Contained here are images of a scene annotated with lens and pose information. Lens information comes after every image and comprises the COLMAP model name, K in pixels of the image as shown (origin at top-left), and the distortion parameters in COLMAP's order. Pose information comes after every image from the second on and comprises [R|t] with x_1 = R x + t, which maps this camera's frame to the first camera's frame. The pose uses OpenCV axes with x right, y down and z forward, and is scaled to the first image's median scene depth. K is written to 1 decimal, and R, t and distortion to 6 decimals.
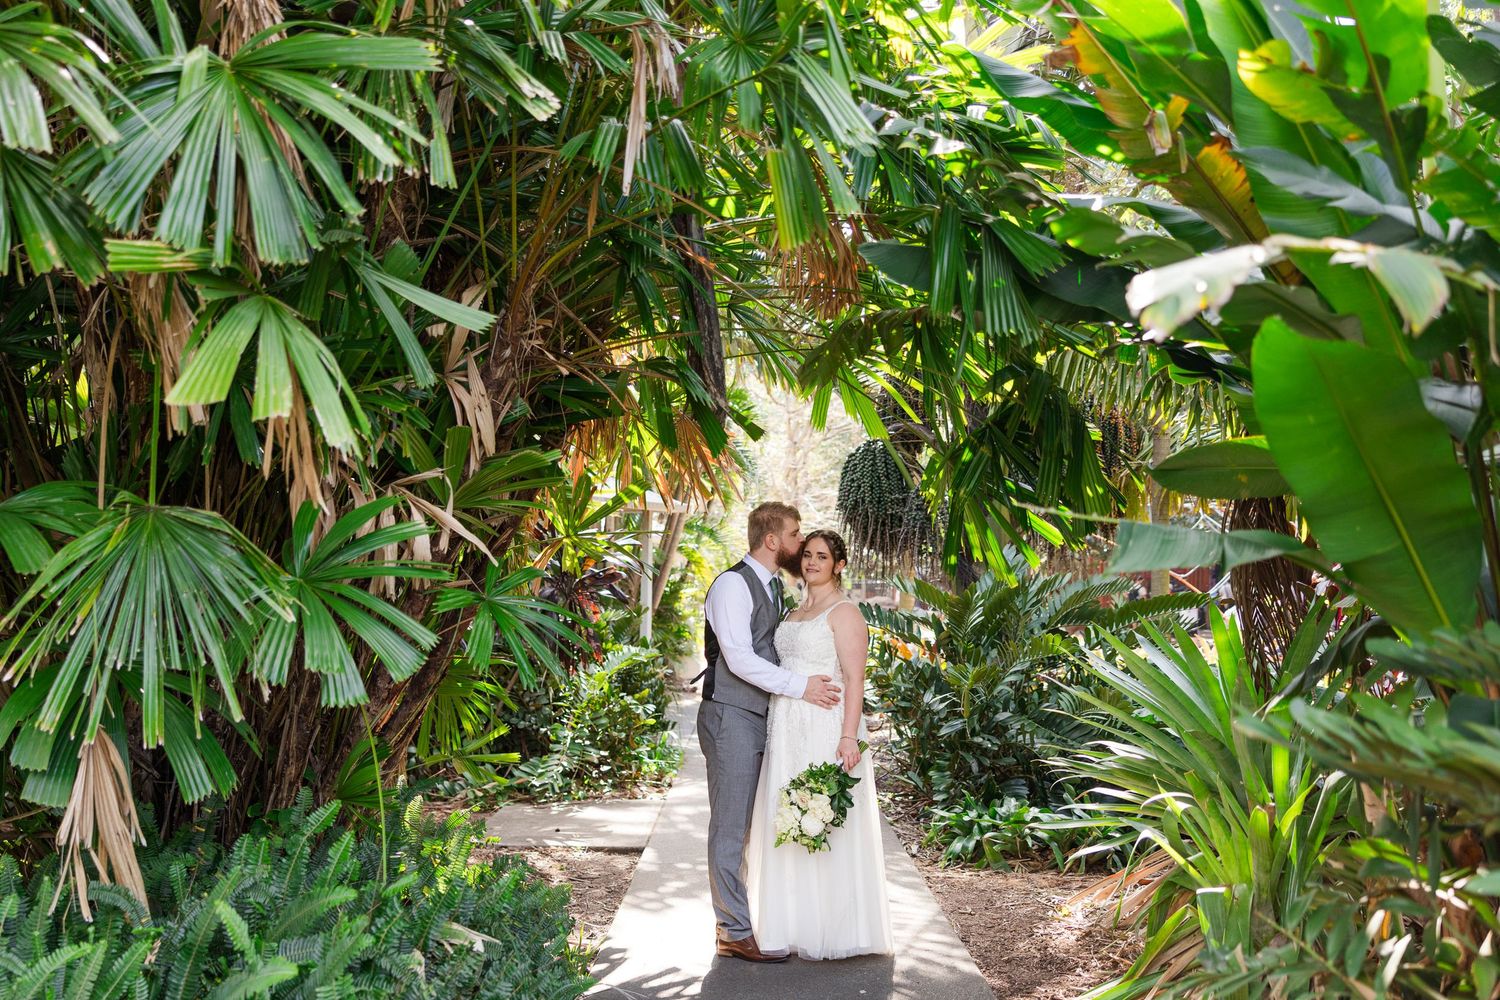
lens RADIAL K [[1557.3, 0, 745.8], [0, 1557.3, 504.7], [0, 0, 1]] dist [0.006650, 0.037004]
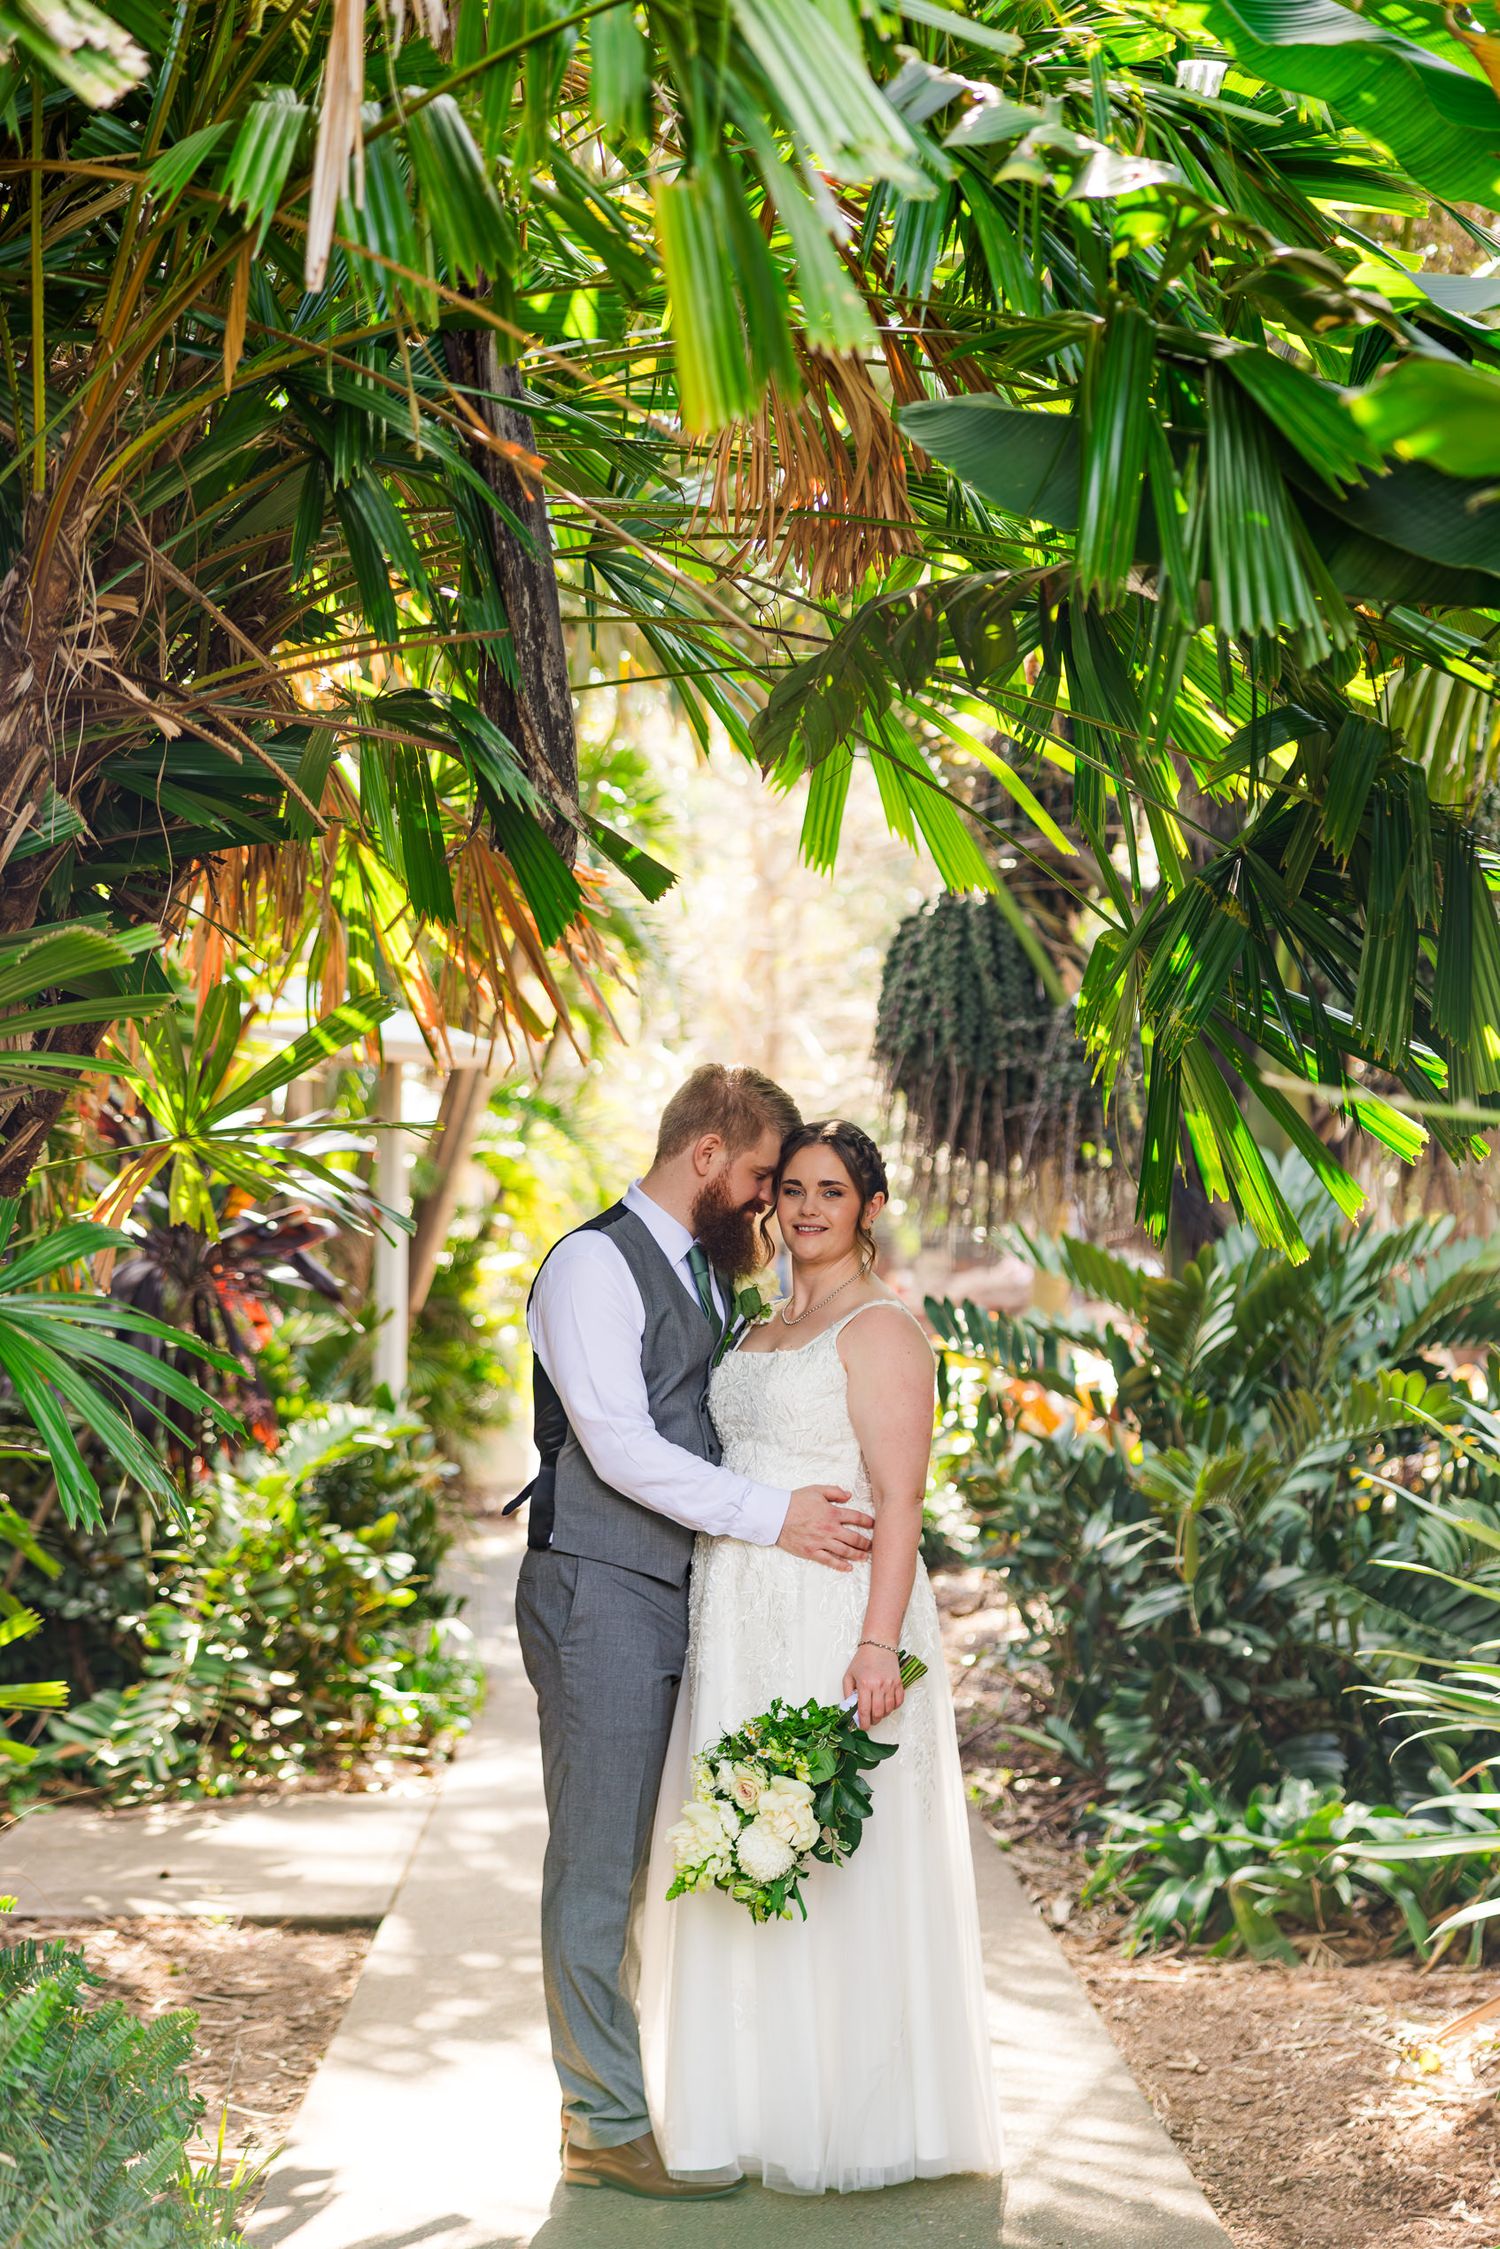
lens RADIAL K [[3967.2, 0, 799.7], [0, 3967.2, 1116.1], [0, 0, 1]] dist [0.035962, -0.014436]
pose [[0.999279, -0.004622, 0.037693, 0.003497], [0.003868, 0.999792, 0.020036, -0.003758], [-0.037778, -0.019876, 0.999088, -0.012801]]
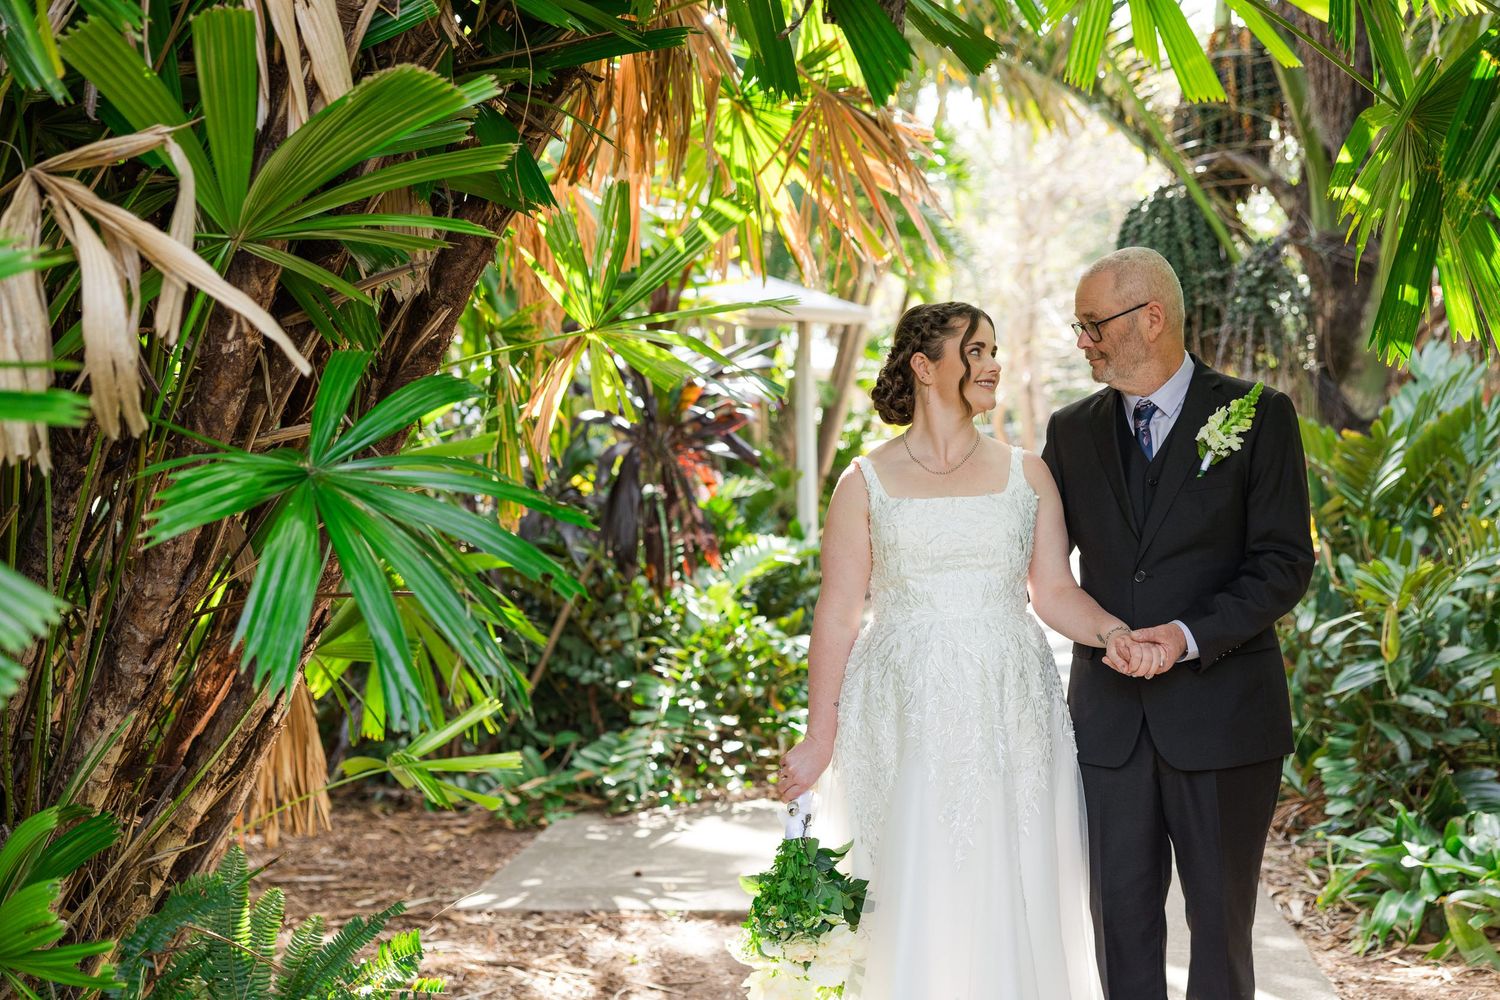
lens RADIAL K [[2092.2, 0, 749.2], [0, 2092.2, 488.6], [0, 0, 1]] dist [0.036931, -0.048358]
pose [[0.994365, -0.029465, -0.101834, -0.000381], [0.036854, 0.996762, 0.071460, 0.018985], [0.099399, -0.074810, 0.992232, 0.269463]]
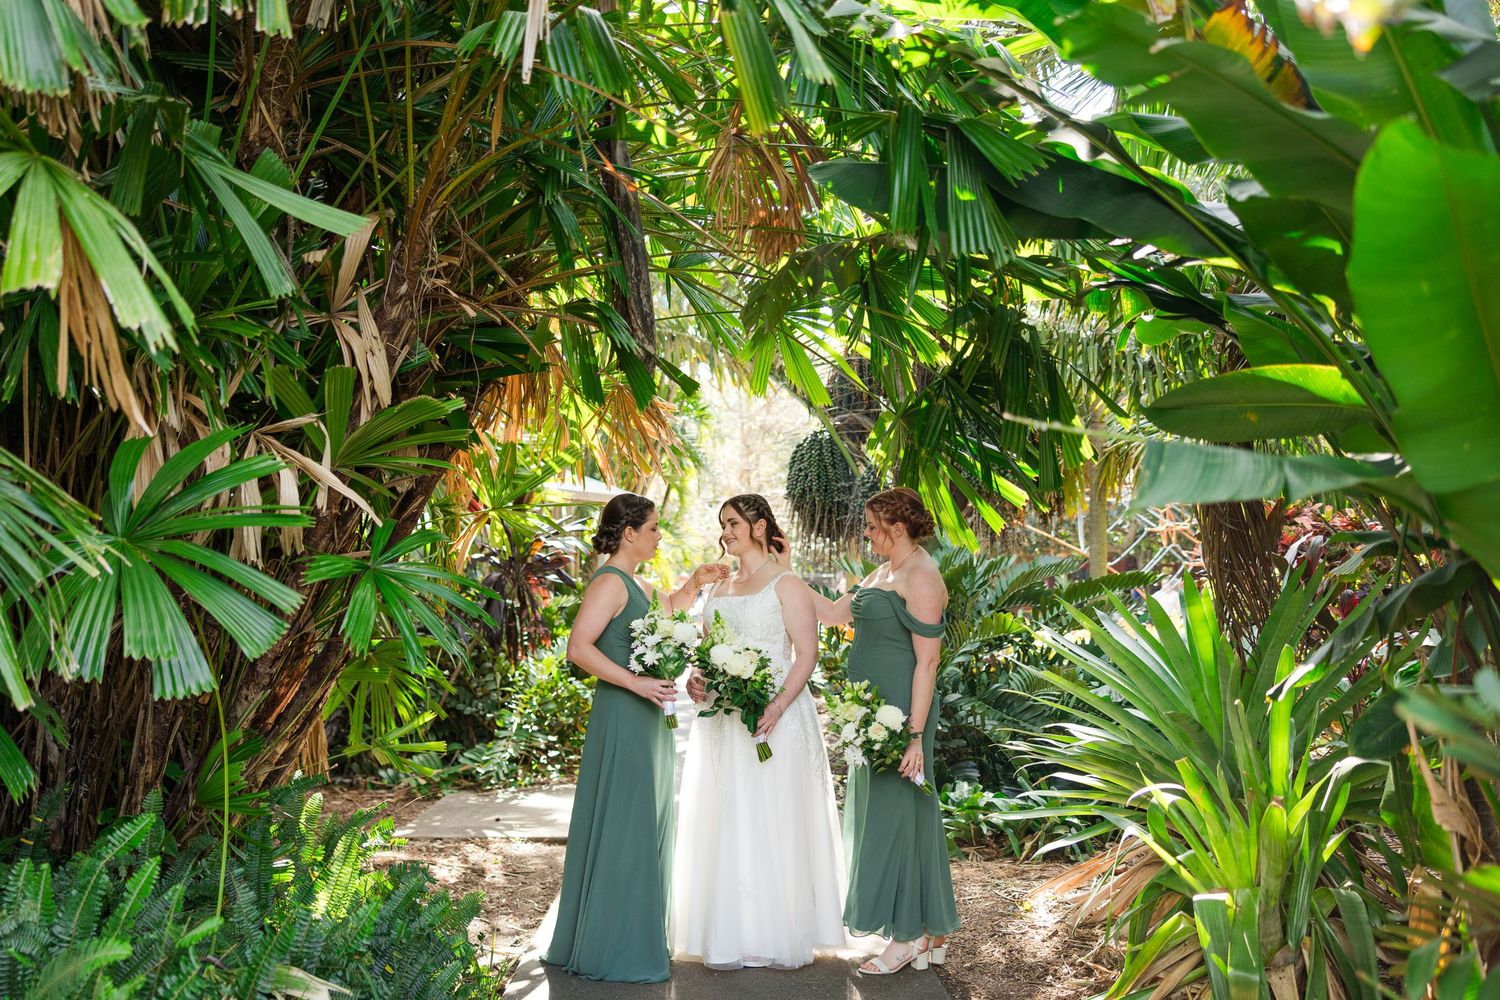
lens RADIAL K [[1390.9, 0, 750.0], [0, 1390.9, 500.0], [0, 0, 1]] dist [0.036617, -0.003008]
pose [[0.999501, -0.004666, 0.031246, 0.010192], [0.004883, 0.999965, -0.006858, 0.016532], [-0.031212, 0.007007, 0.999488, 0.125238]]
